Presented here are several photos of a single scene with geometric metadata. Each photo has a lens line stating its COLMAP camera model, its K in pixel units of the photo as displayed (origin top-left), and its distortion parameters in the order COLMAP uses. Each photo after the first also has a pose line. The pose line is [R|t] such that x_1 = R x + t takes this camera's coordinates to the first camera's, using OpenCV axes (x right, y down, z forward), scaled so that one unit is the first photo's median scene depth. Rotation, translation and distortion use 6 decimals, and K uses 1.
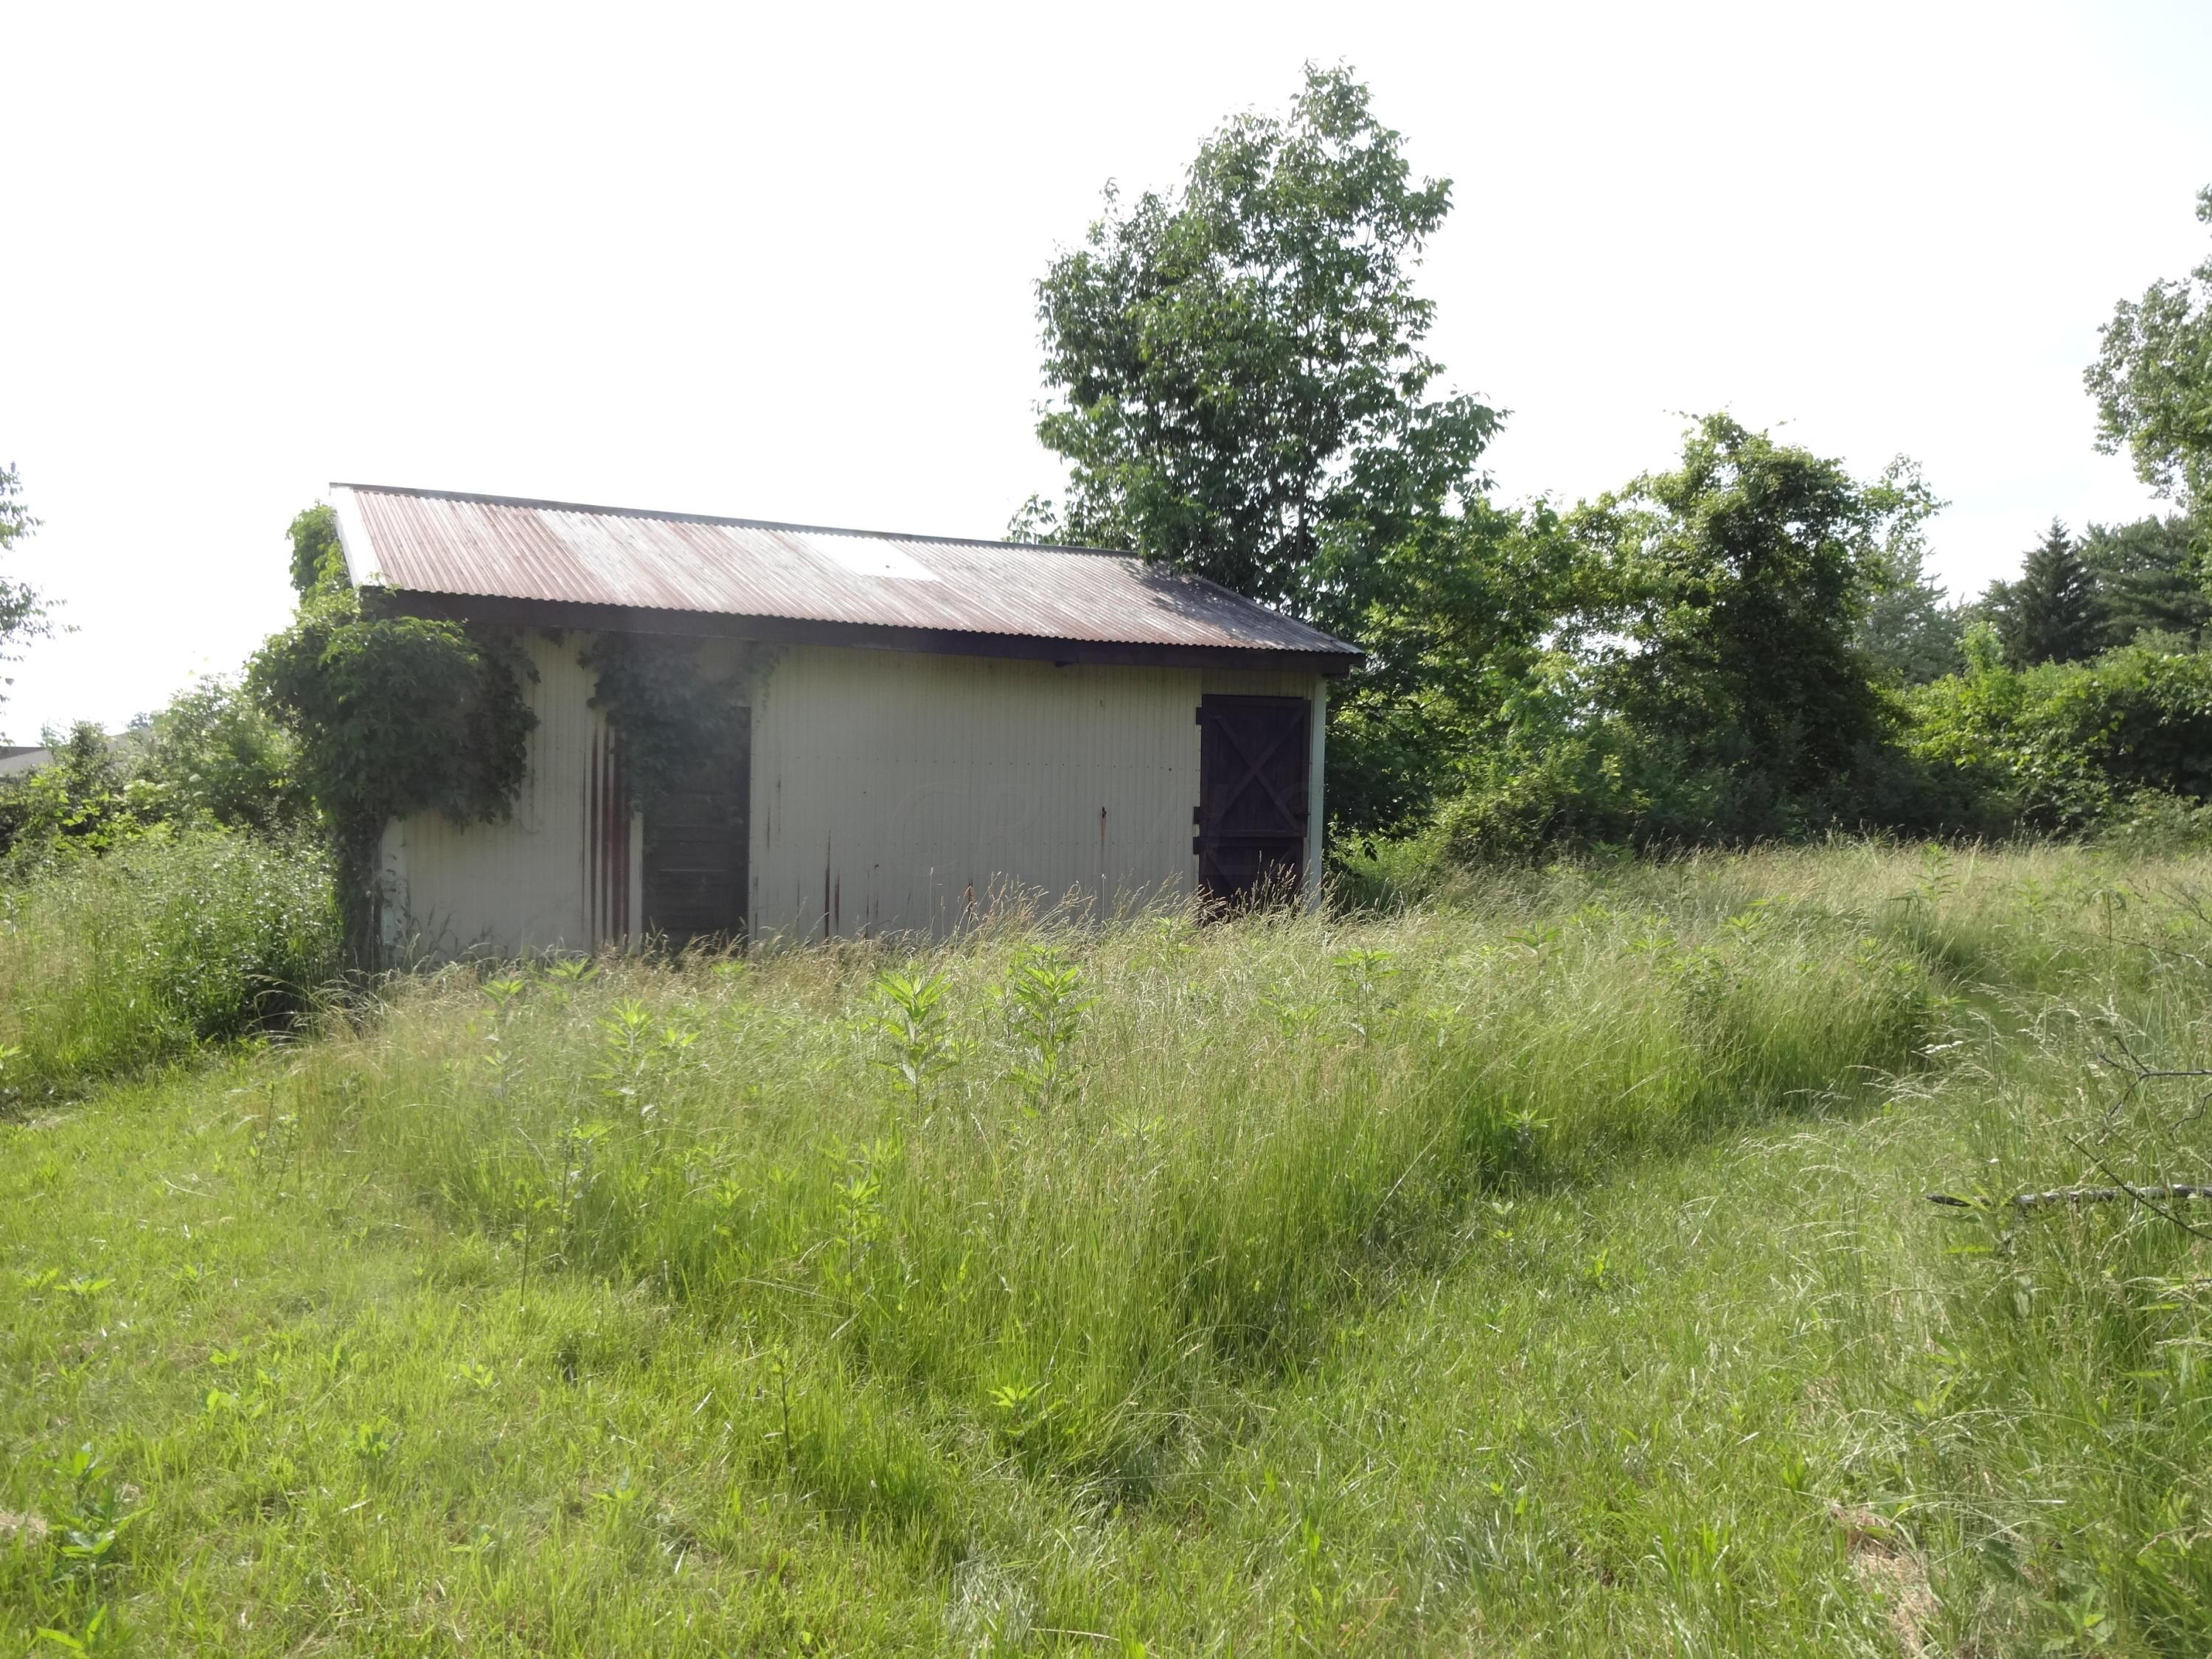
lens RADIAL K [[1628.9, 0, 1108.0], [0, 1628.9, 823.6], [0, 0, 1]] dist [-0.010486, -0.009292]
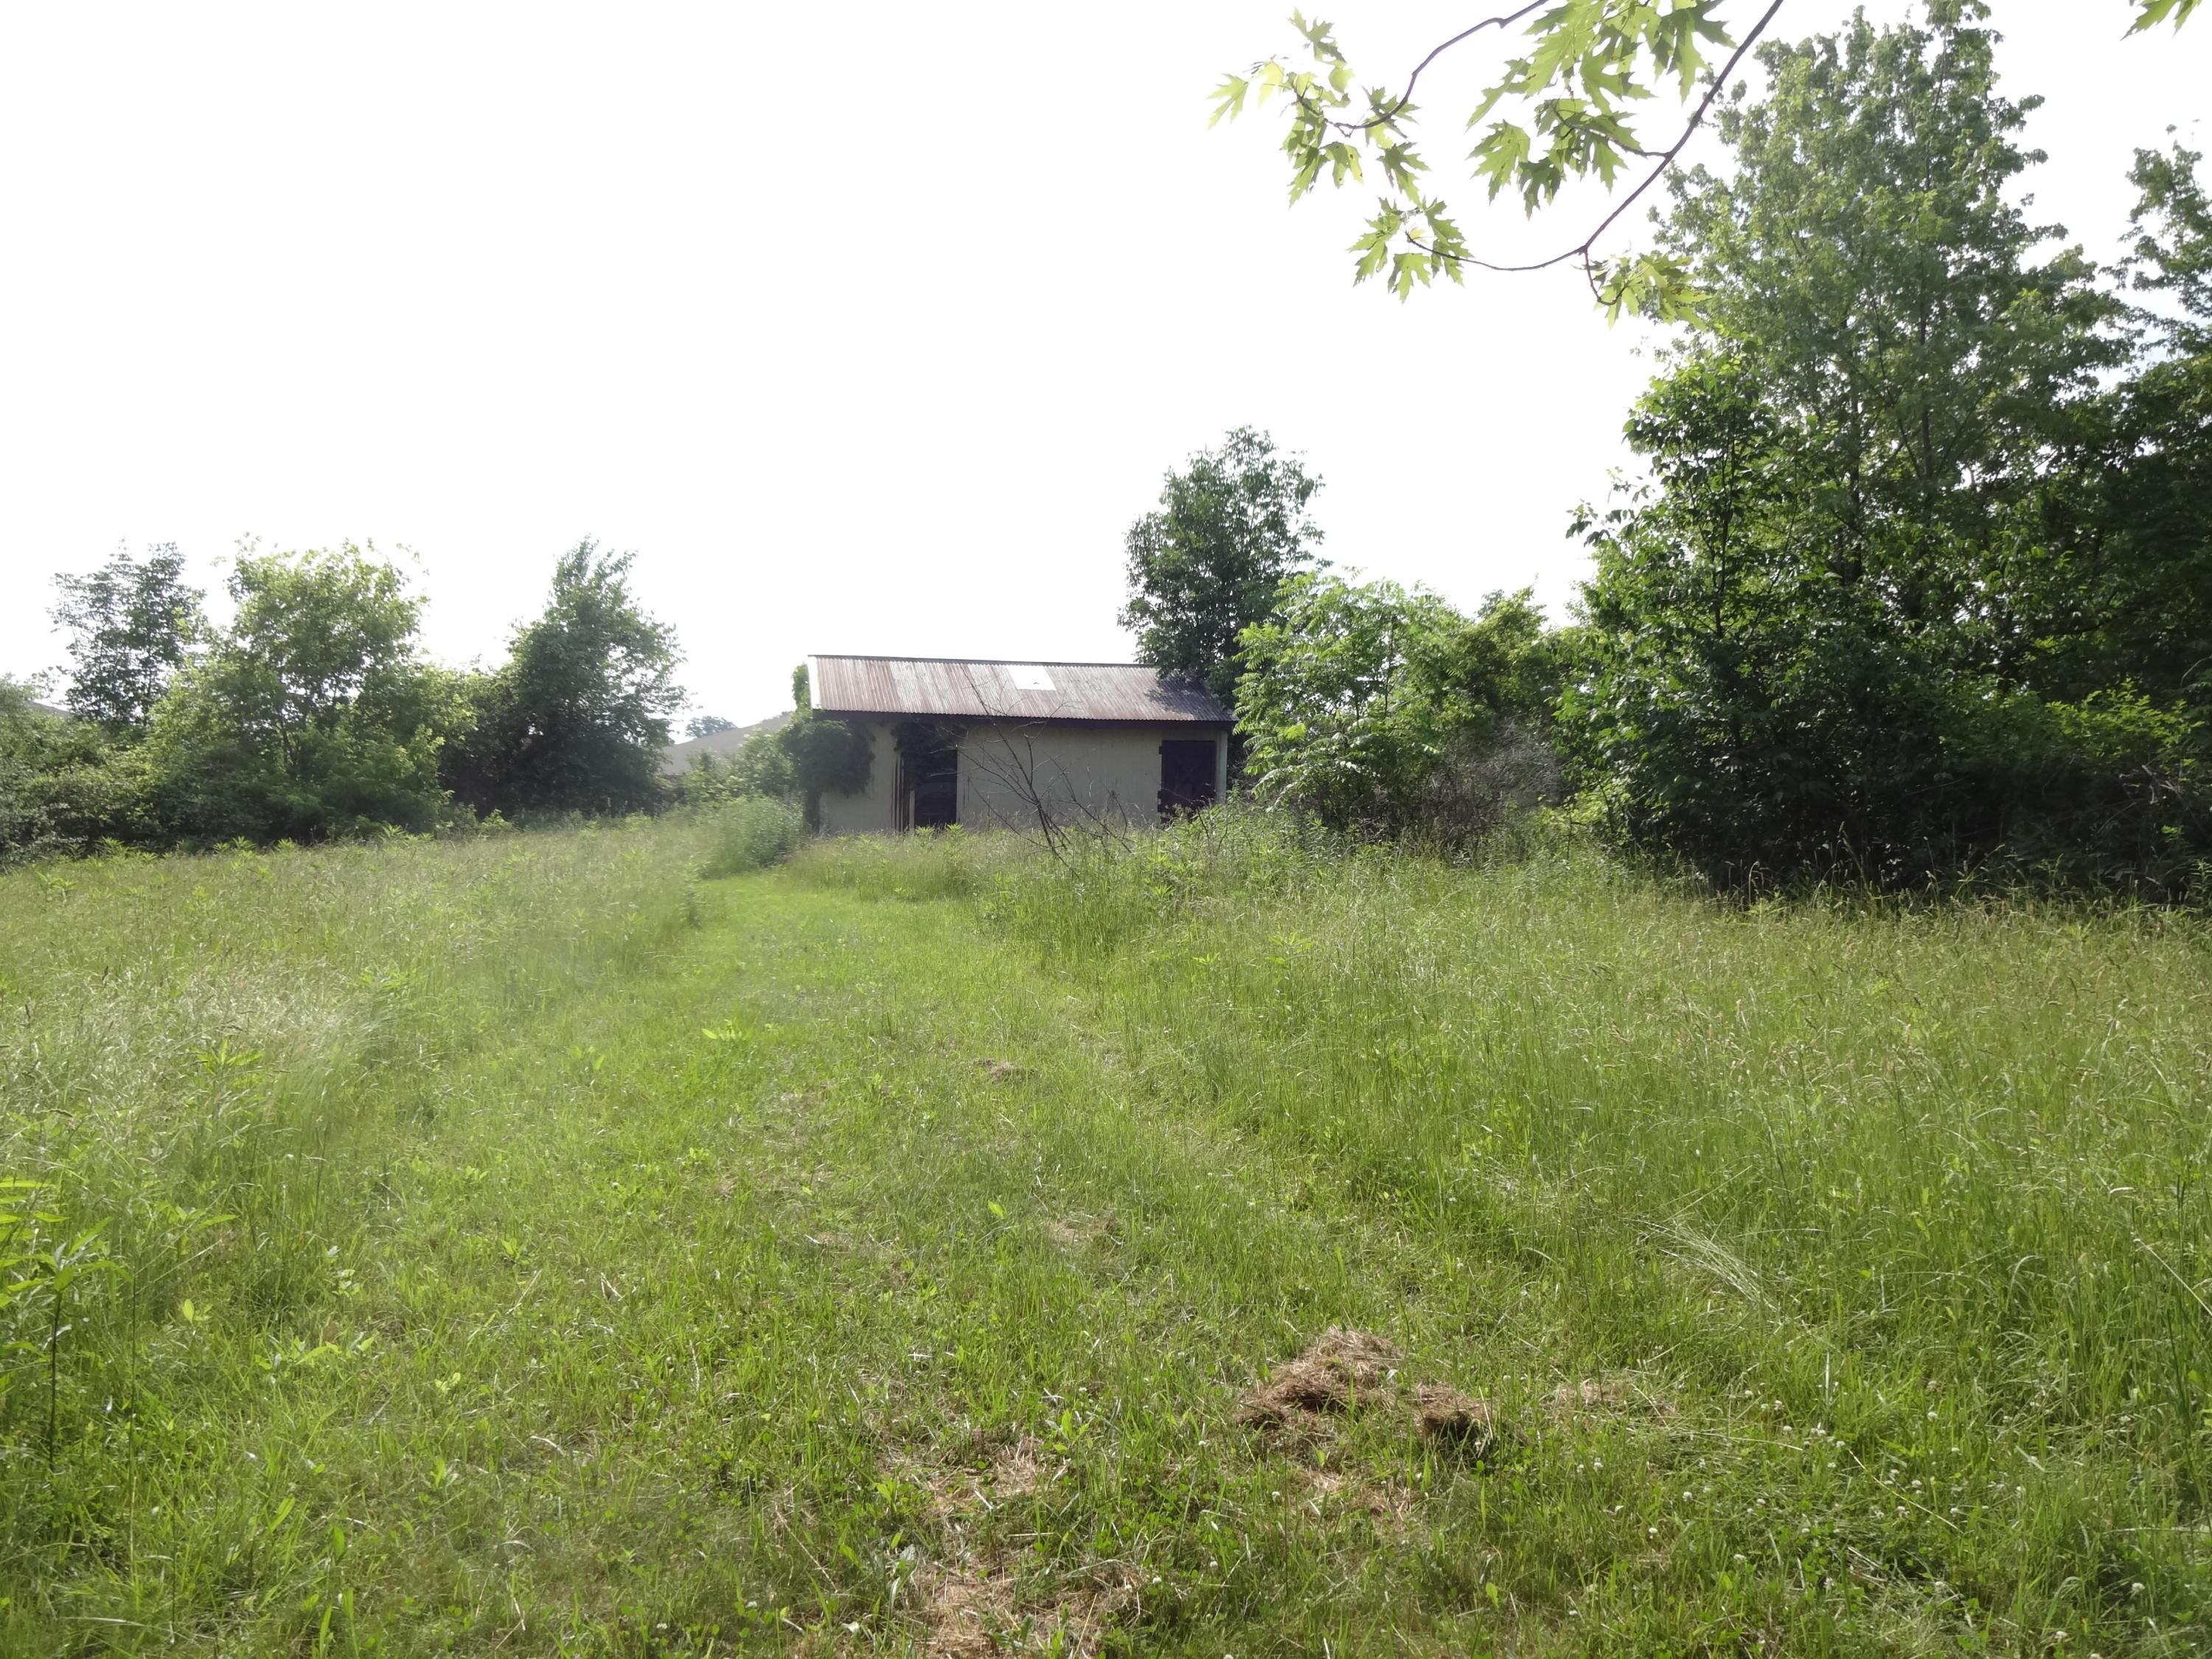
lens RADIAL K [[1628.9, 0, 1108.0], [0, 1628.9, 823.6], [0, 0, 1]] dist [-0.010486, -0.009292]
pose [[0.958667, 0.010242, -0.284345, 0.643429], [-0.009025, 0.999944, 0.005589, 0.023881], [0.284386, -0.002791, 0.958706, -1.200894]]
